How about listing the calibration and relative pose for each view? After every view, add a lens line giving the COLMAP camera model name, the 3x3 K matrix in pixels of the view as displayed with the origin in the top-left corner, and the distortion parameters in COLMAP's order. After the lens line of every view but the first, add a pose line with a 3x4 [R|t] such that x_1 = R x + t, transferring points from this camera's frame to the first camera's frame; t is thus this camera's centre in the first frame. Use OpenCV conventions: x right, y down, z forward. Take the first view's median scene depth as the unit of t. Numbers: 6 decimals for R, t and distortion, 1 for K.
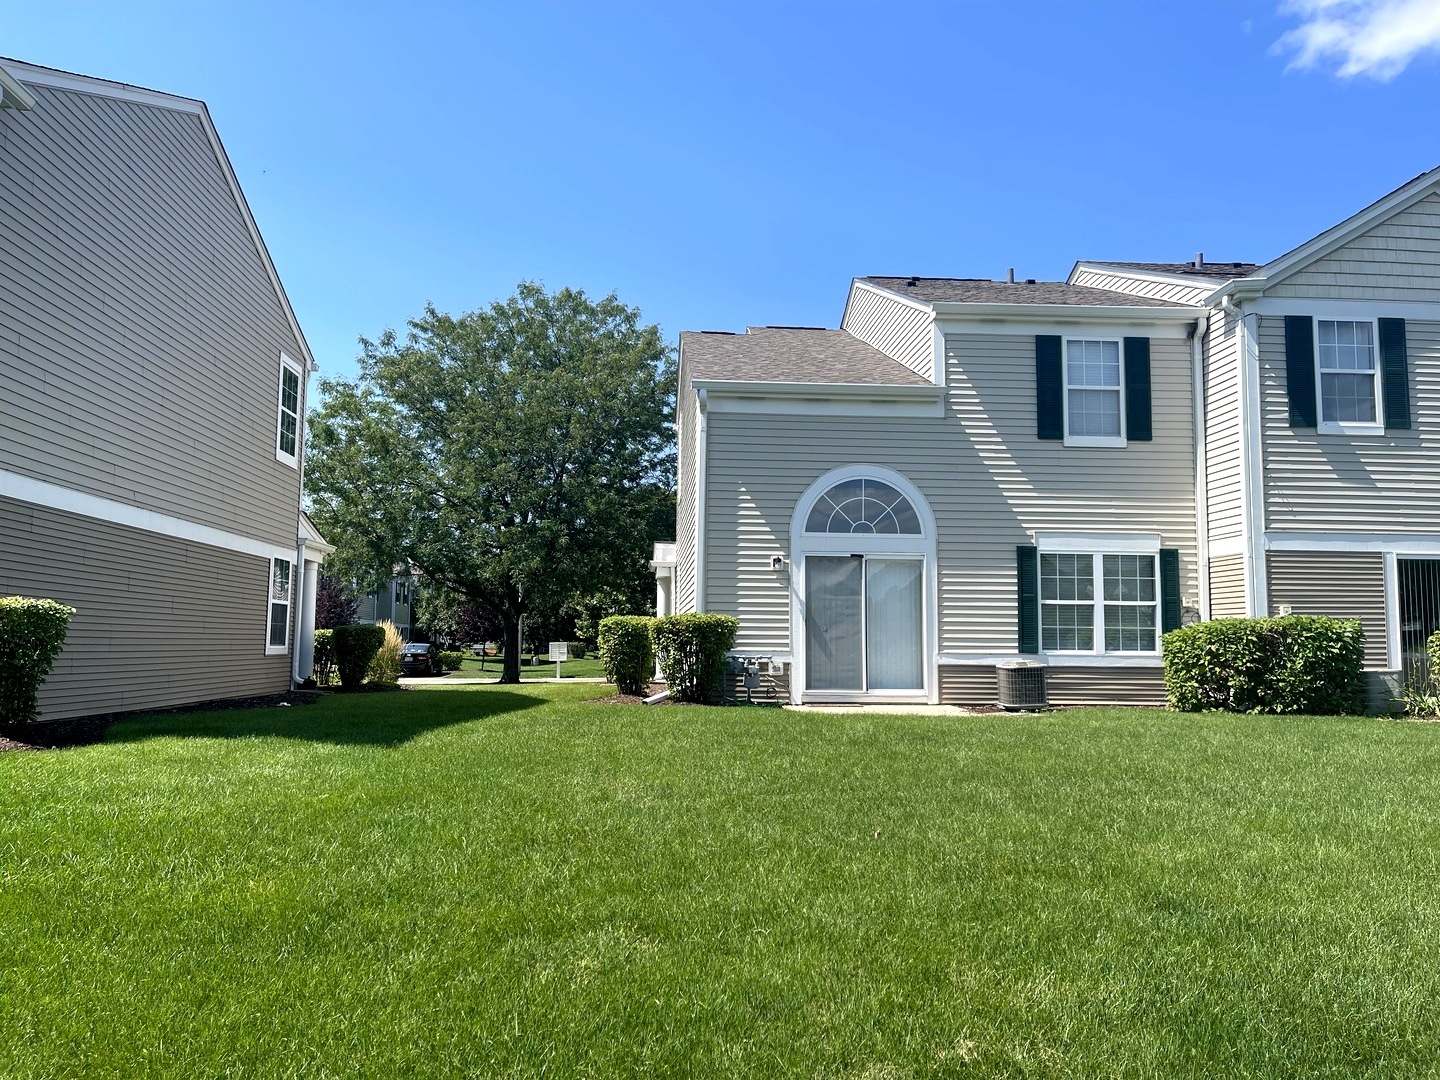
lens RADIAL K [[1097.8, 0, 724.7], [0, 1097.8, 520.8], [0, 0, 1]] dist [0.073073, -0.090222]
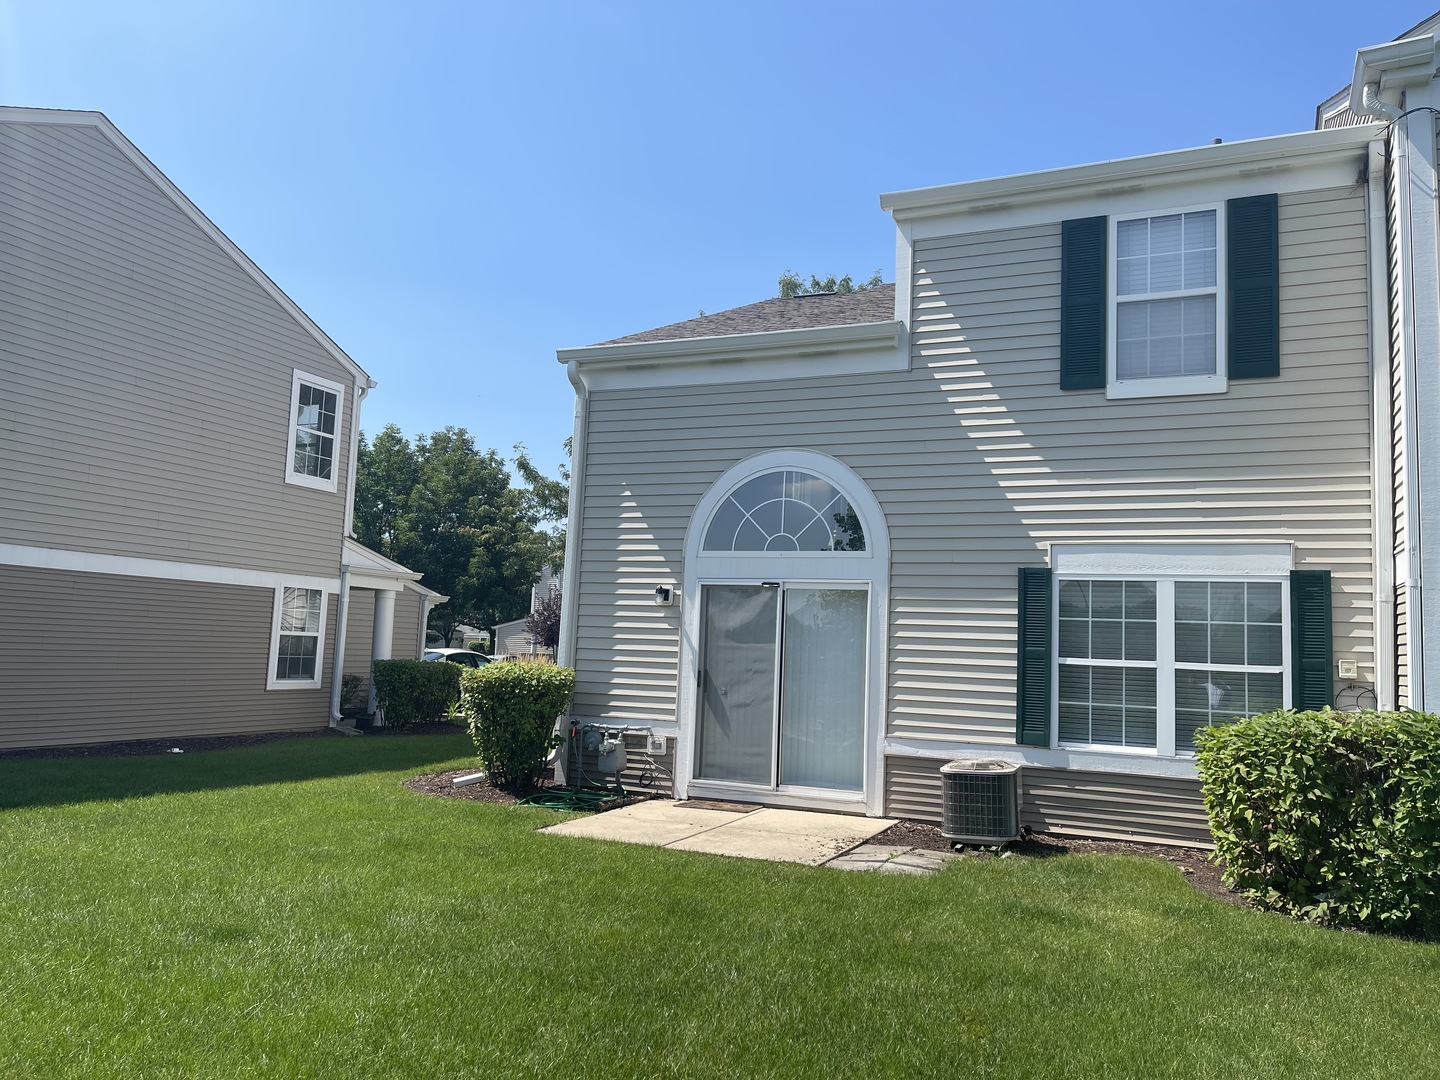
lens RADIAL K [[1097.8, 0, 724.7], [0, 1097.8, 520.8], [0, 0, 1]] dist [0.073073, -0.090222]
pose [[0.880319, -0.029544, -0.473462, 0.412307], [0.022298, 0.999533, -0.020911, 0.005984], [0.473858, 0.007852, 0.880566, 0.384385]]
